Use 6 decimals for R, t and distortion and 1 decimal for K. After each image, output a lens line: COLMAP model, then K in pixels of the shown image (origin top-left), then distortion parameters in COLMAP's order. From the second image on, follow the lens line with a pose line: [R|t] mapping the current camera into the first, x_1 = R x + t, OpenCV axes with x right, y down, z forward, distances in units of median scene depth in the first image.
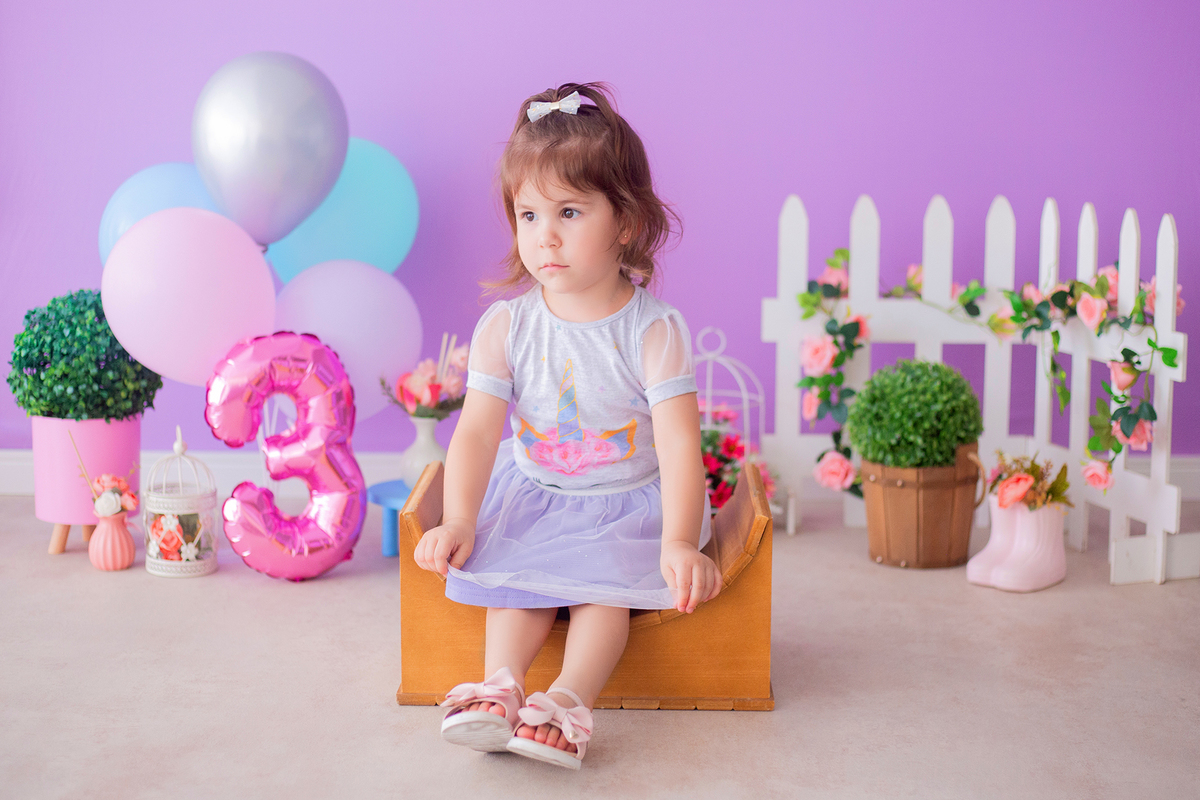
lens RADIAL K [[1989.3, 0, 597.7], [0, 1989.3, 316.5], [0, 0, 1]] dist [-0.052087, -0.083305]
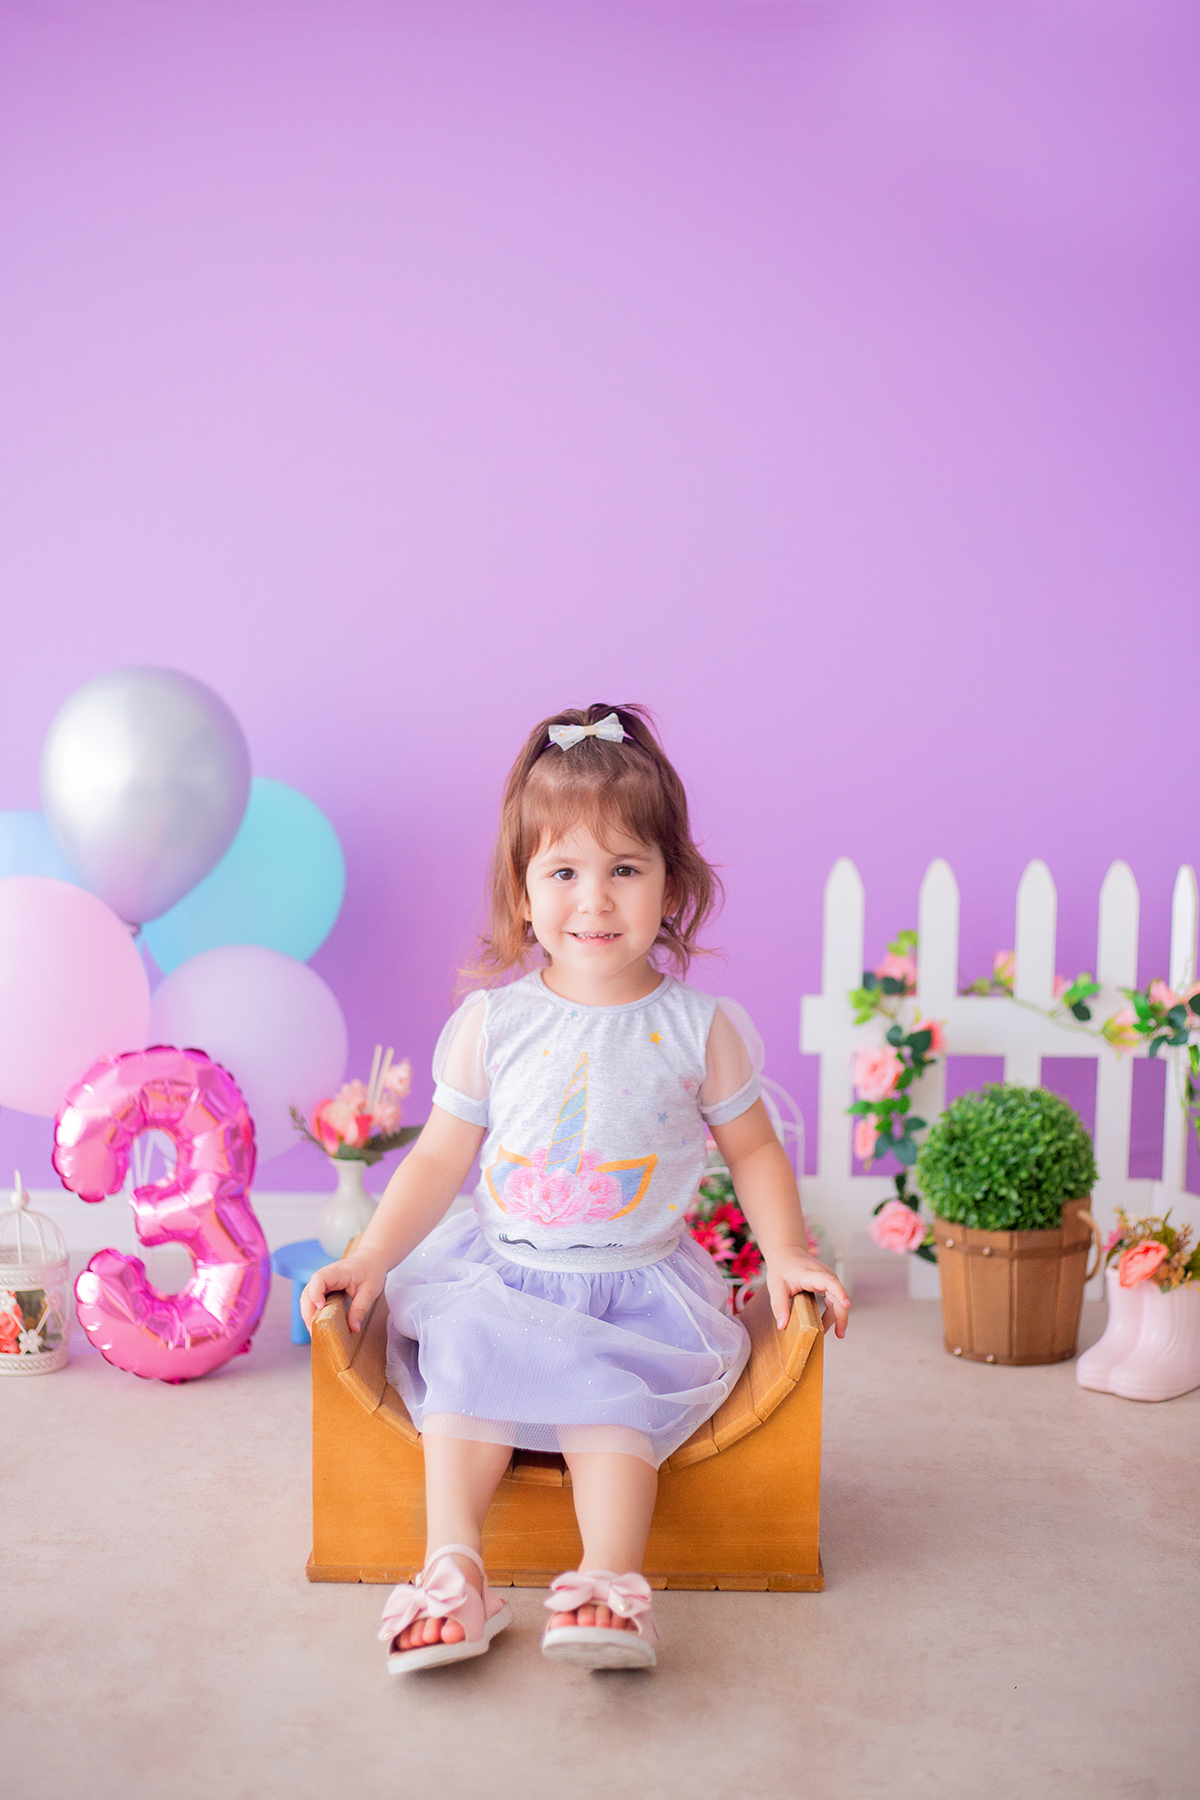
lens RADIAL K [[2502.6, 0, 603.8], [0, 2502.6, 900.1], [0, 0, 1]] dist [-0.058675, -0.060316]
pose [[0.999920, 0.006273, 0.010968, -0.002806], [-0.006045, 0.999769, -0.020632, -0.027754], [-0.011095, 0.020564, 0.999727, 0.062330]]
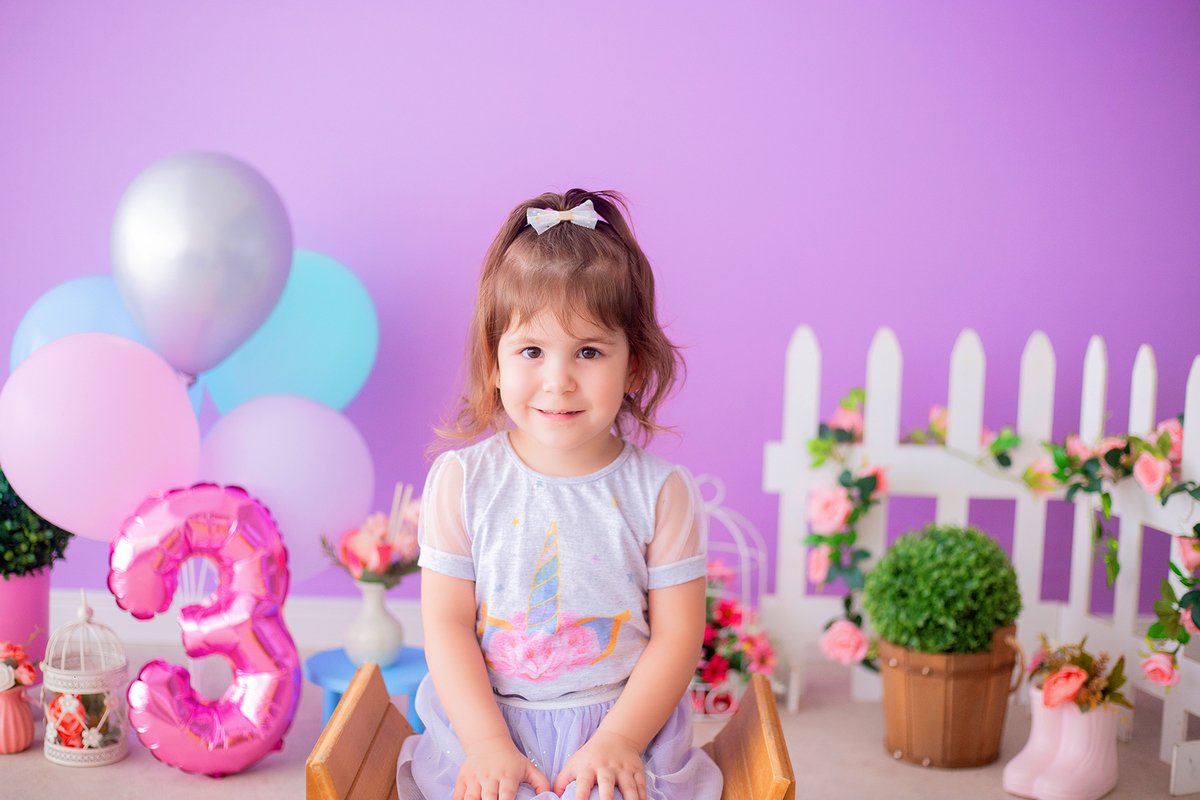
lens RADIAL K [[1726.1, 0, 579.3], [0, 1726.1, 394.3], [0, 0, 1]] dist [-0.082711, -0.017864]
pose [[0.999780, 0.020421, -0.004715, 0.003874], [-0.020394, 0.999775, 0.005799, -0.036599], [0.004832, -0.005702, 0.999972, 0.261476]]
